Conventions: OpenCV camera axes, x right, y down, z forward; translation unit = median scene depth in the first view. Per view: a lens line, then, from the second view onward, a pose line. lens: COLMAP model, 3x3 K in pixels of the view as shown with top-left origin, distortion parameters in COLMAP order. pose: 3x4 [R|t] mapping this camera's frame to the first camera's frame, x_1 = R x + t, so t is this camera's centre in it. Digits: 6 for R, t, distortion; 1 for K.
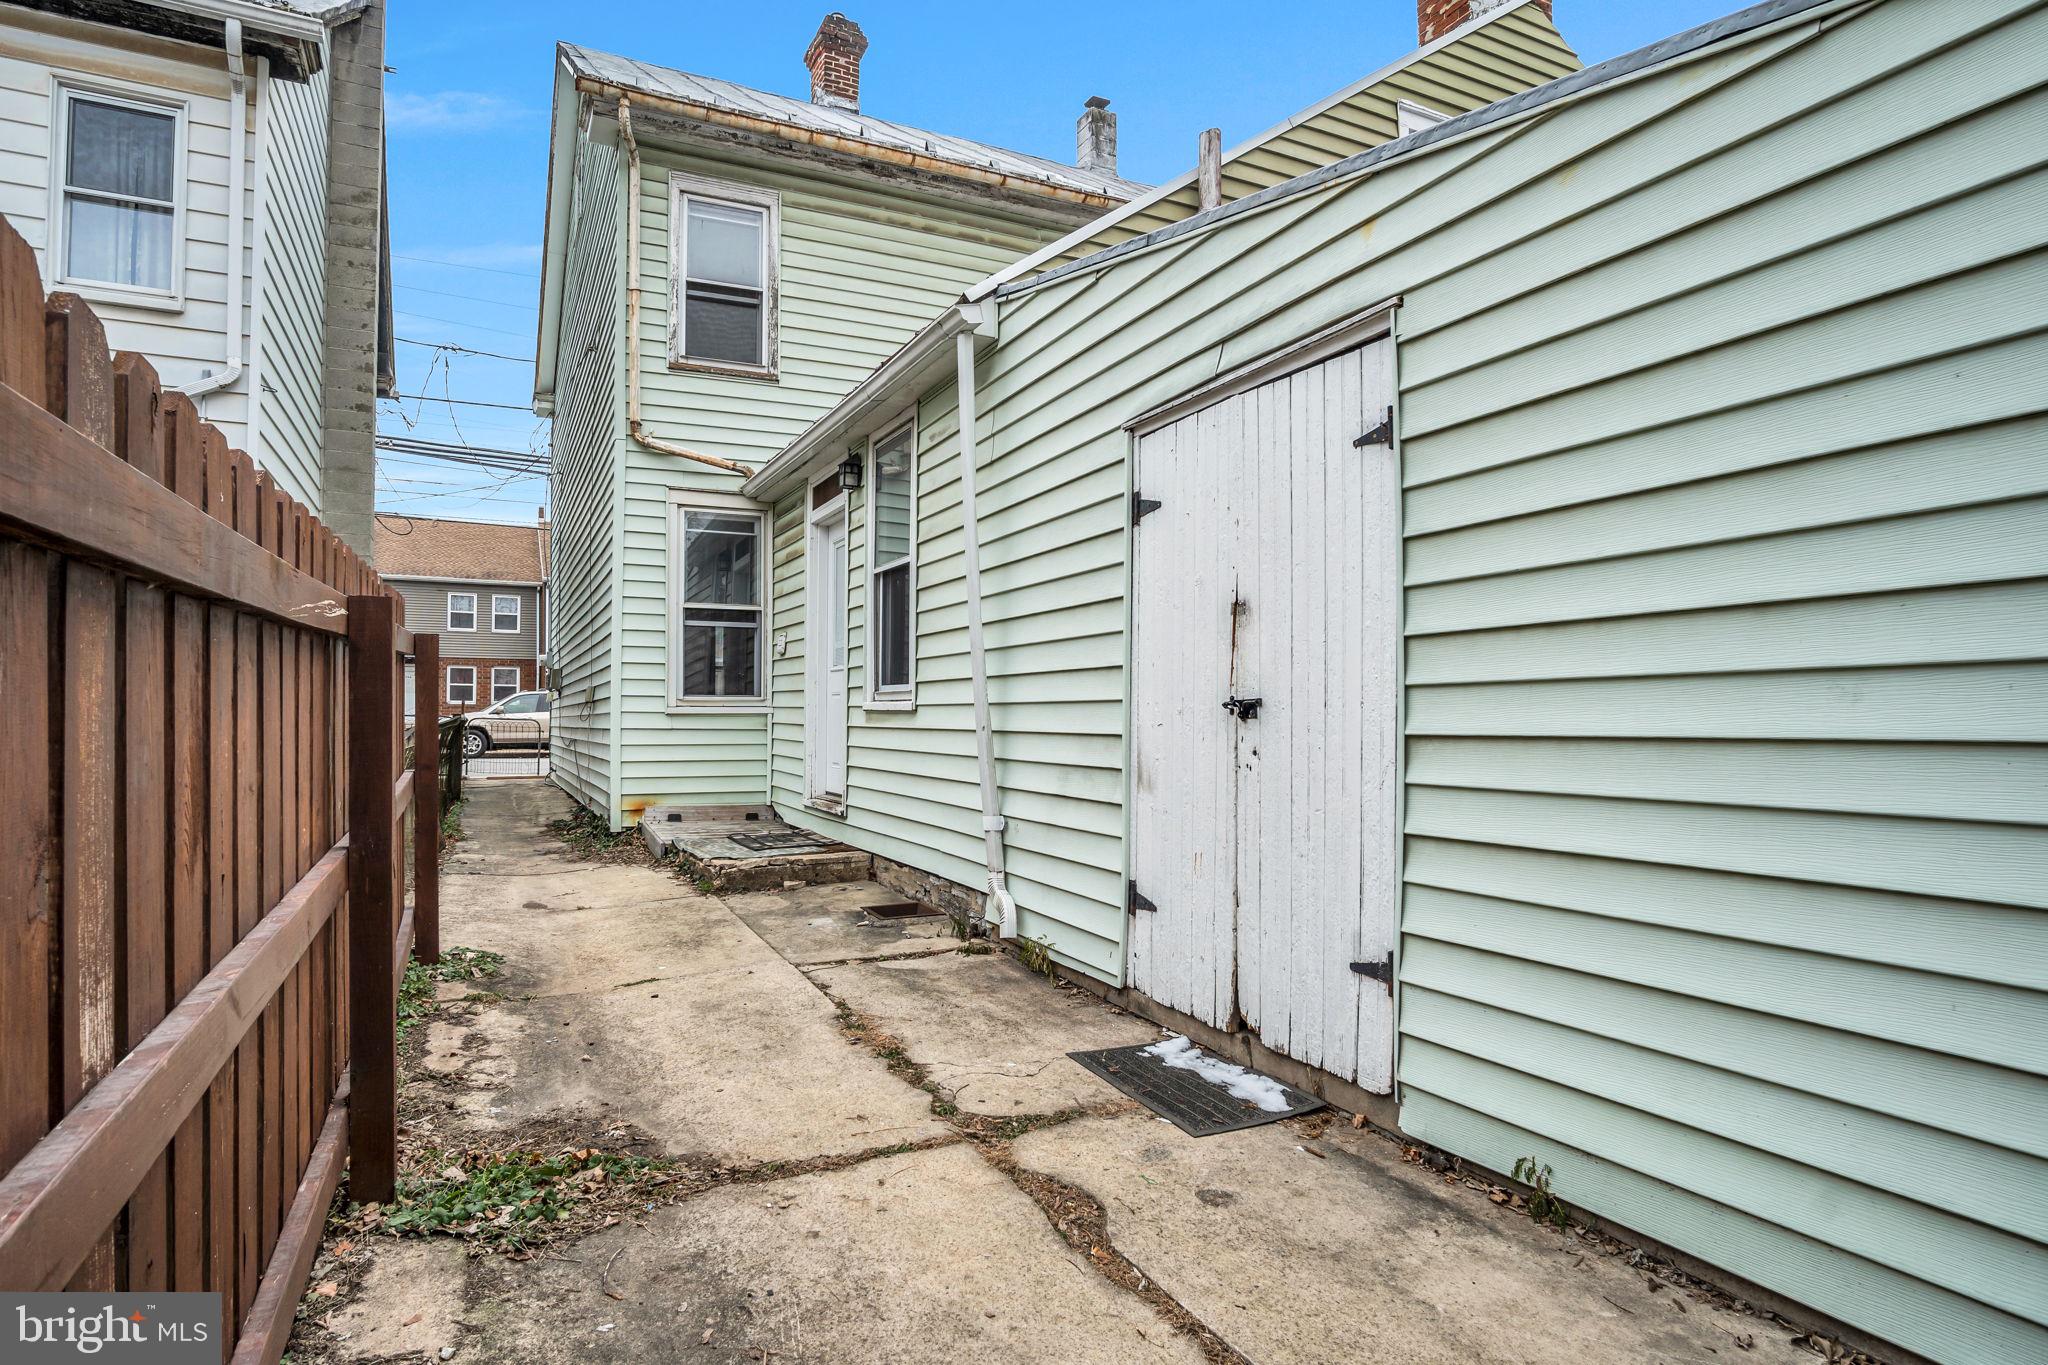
lens RADIAL K [[1096.7, 0, 1007.6], [0, 1096.7, 684.0], [0, 0, 1]] dist [-0.035268, 0.008954]
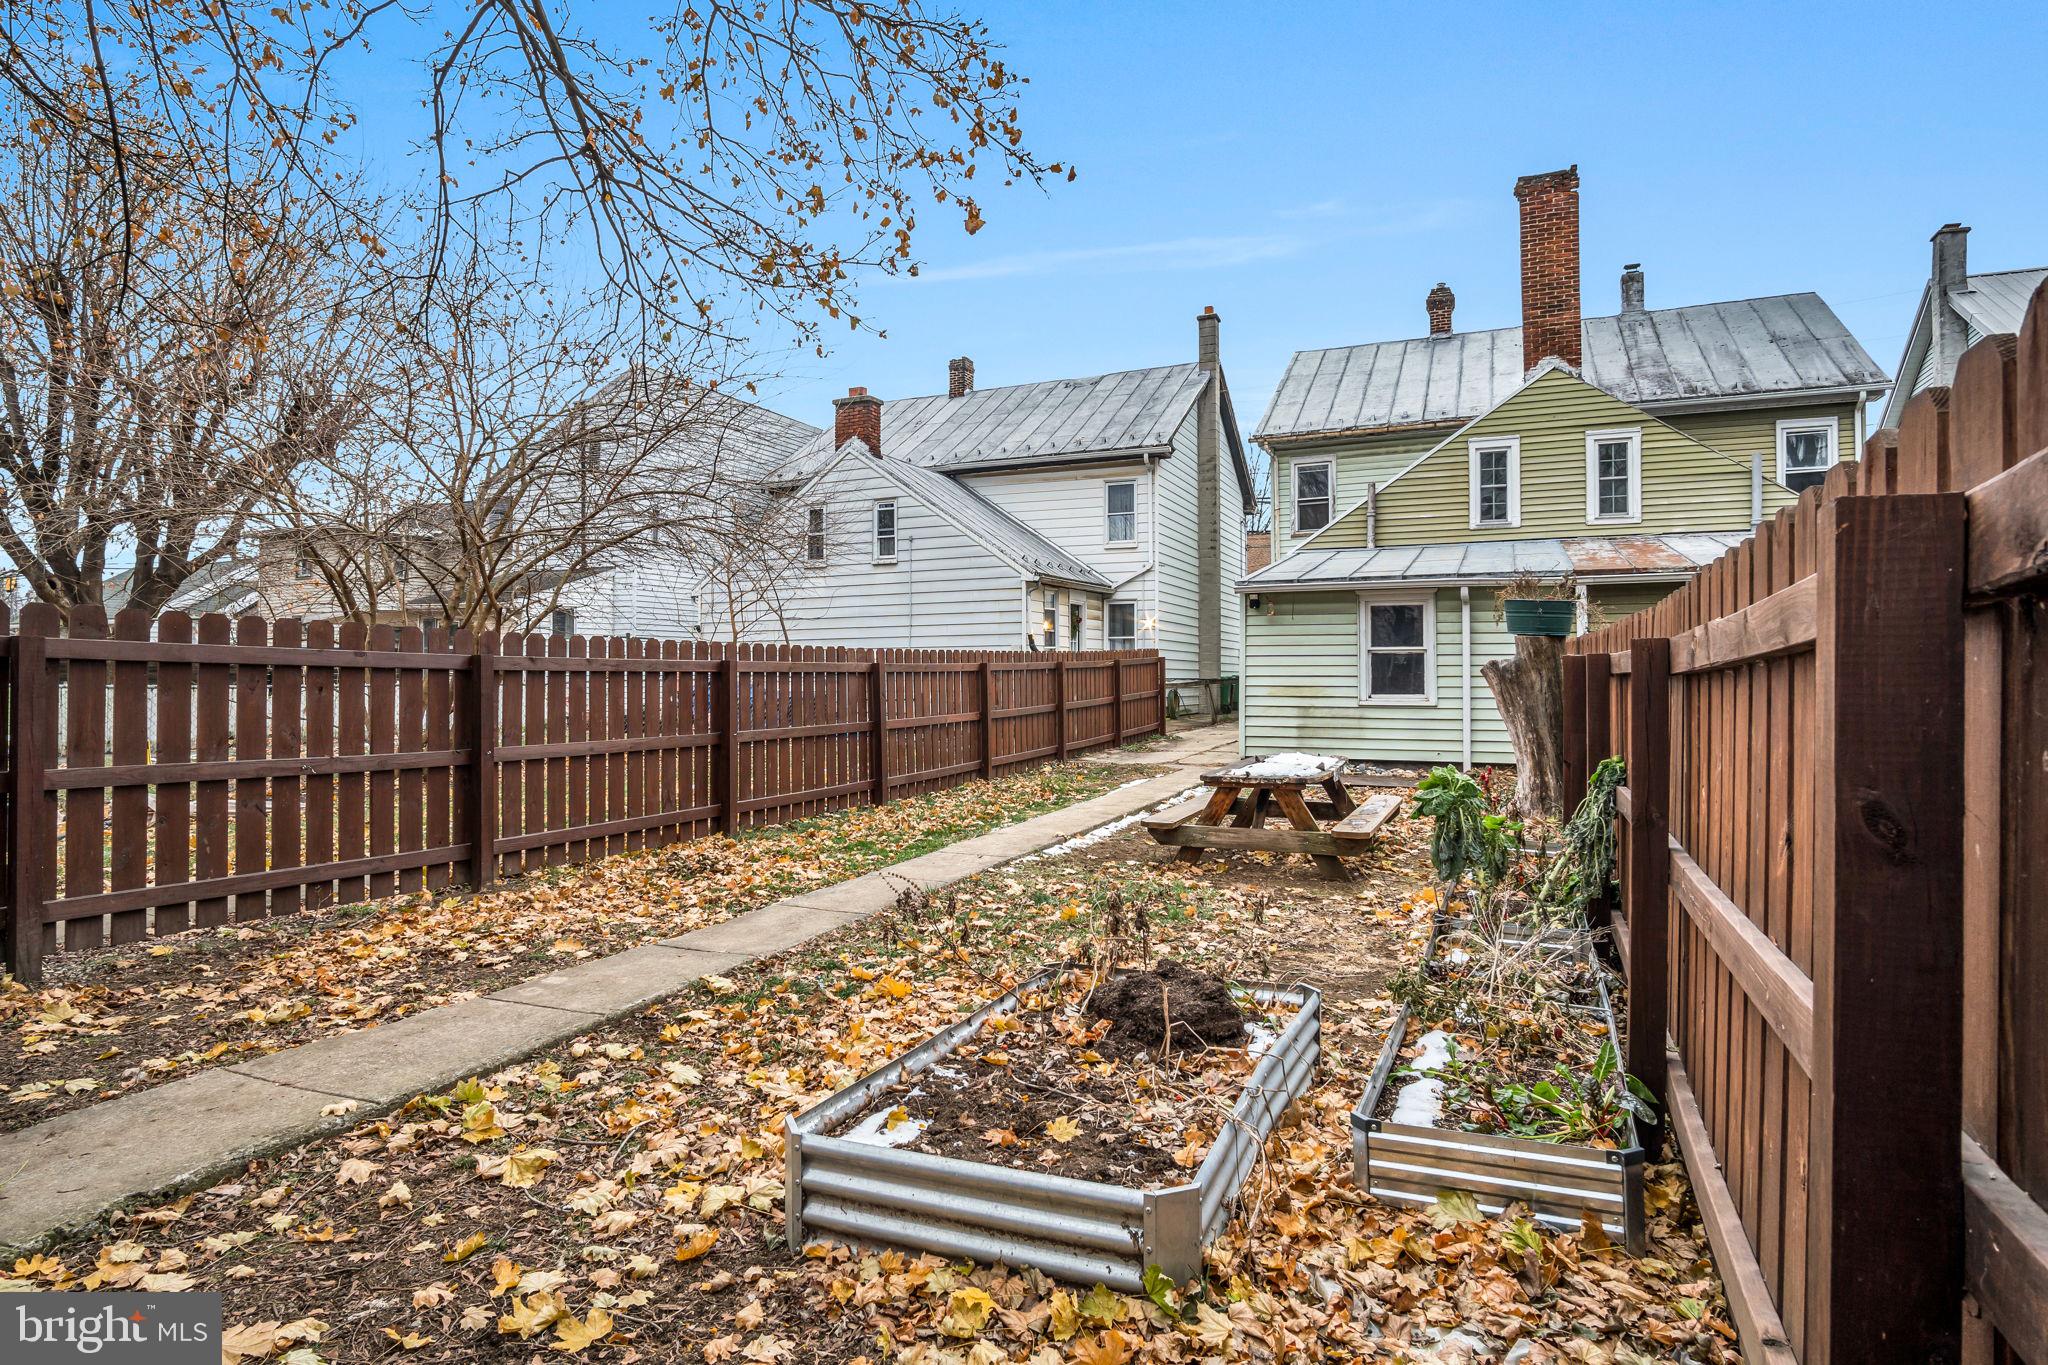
lens RADIAL K [[1105.8, 0, 1007.9], [0, 1105.8, 670.3], [0, 0, 1]] dist [-0.036851, 0.010293]
pose [[0.636918, -0.001328, -0.770931, 1.204906], [0.022757, 0.999595, 0.017080, -0.040294], [0.770596, -0.028423, 0.636690, -1.106253]]
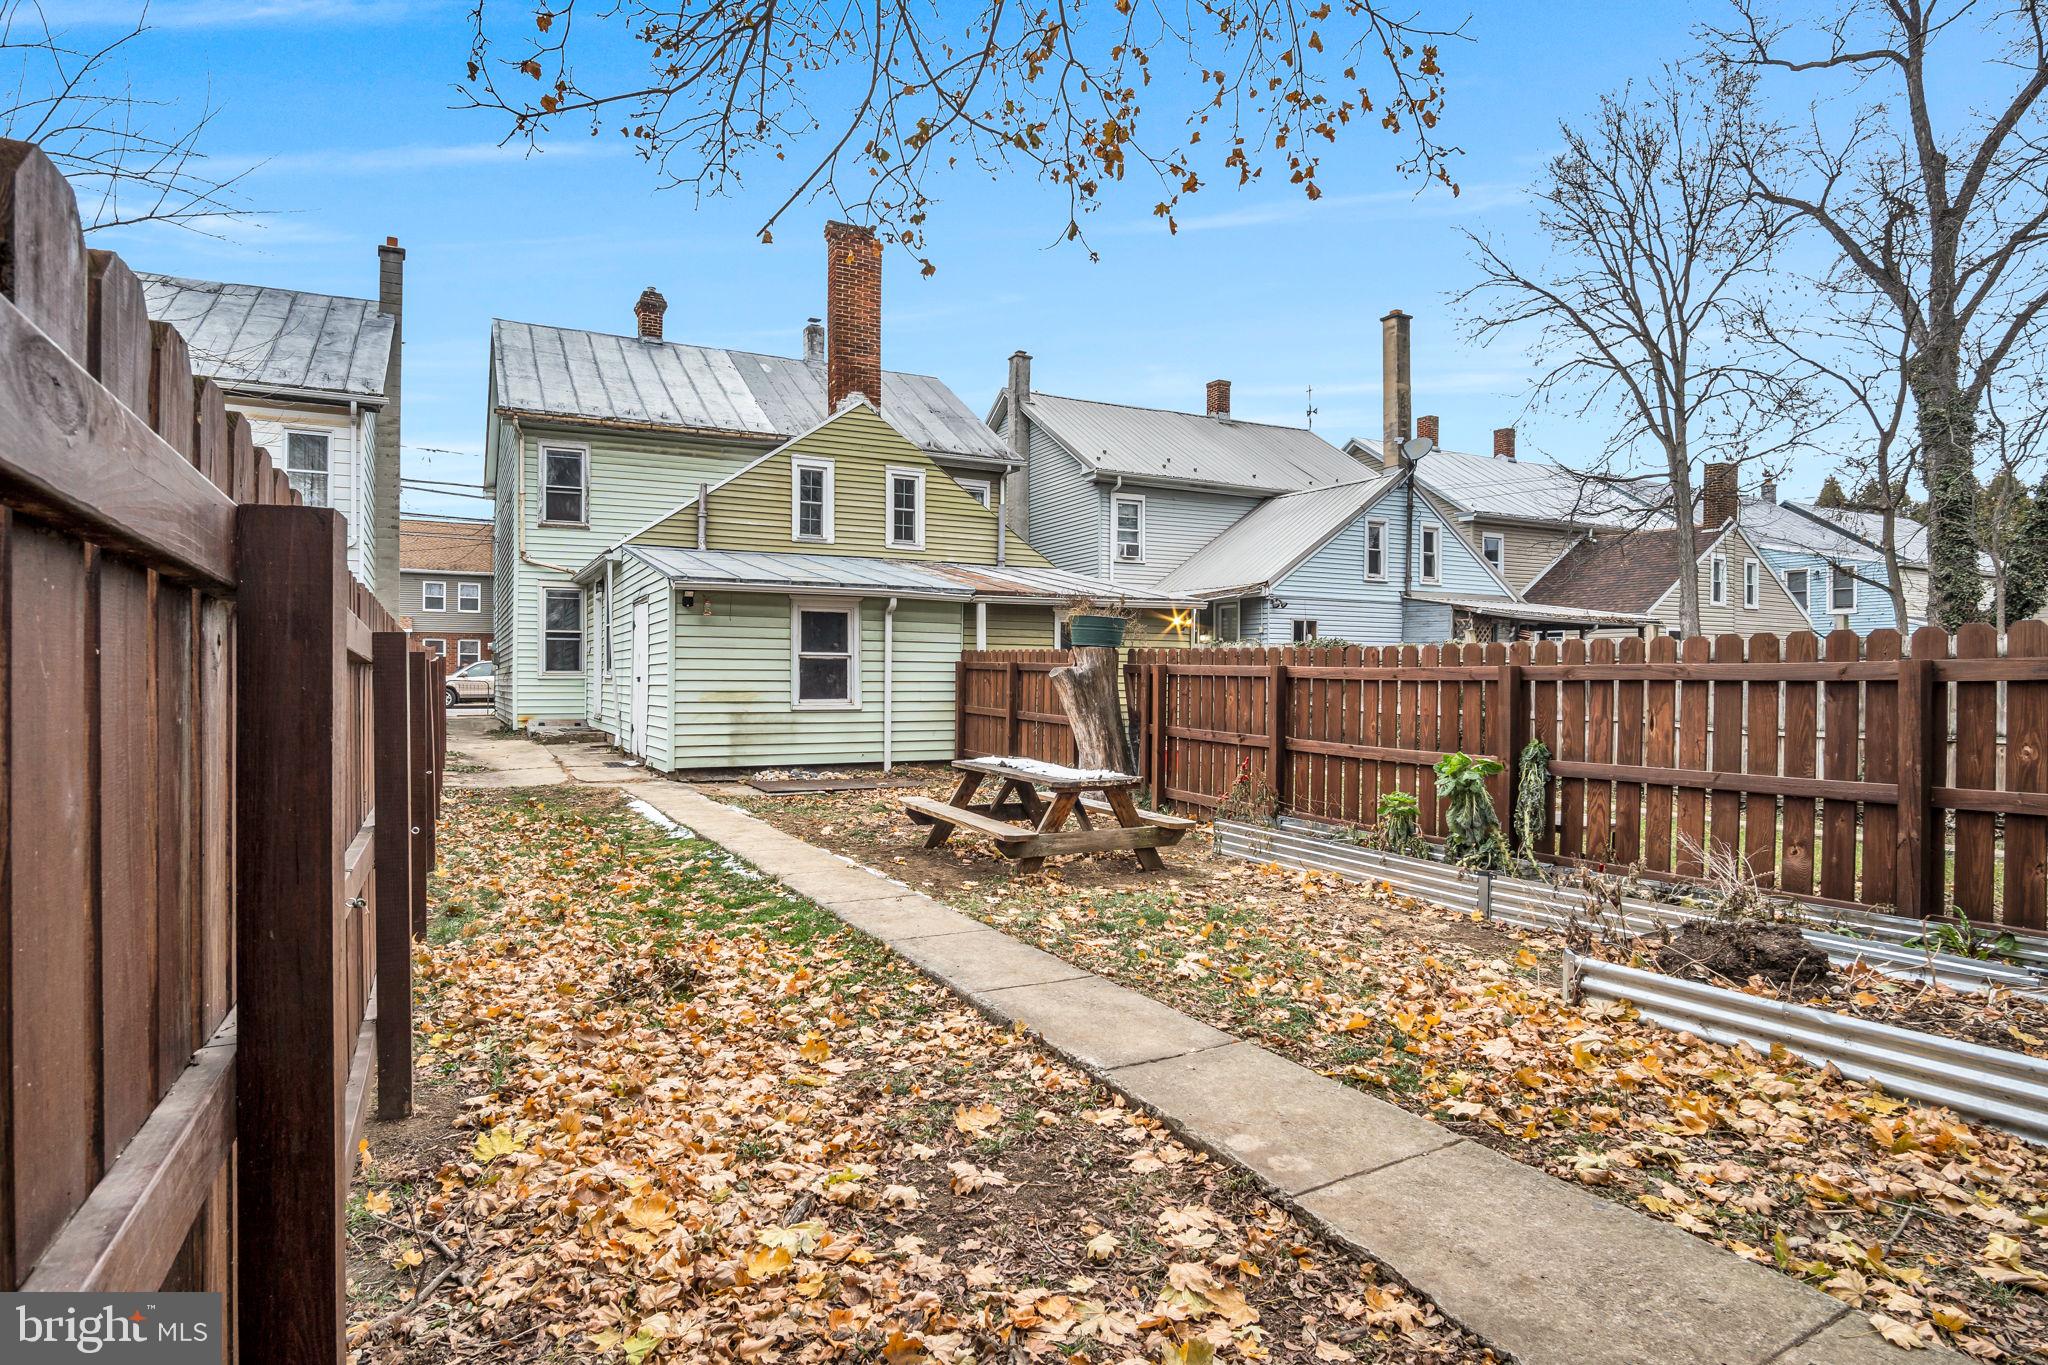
lens RADIAL K [[1096.7, 0, 1007.6], [0, 1096.7, 684.0], [0, 0, 1]] dist [-0.035268, 0.008954]
pose [[0.999629, 0.006455, 0.026480, 0.594546], [-0.007319, 0.999440, 0.032652, -0.042251], [-0.026254, -0.032833, 0.999116, -1.272853]]
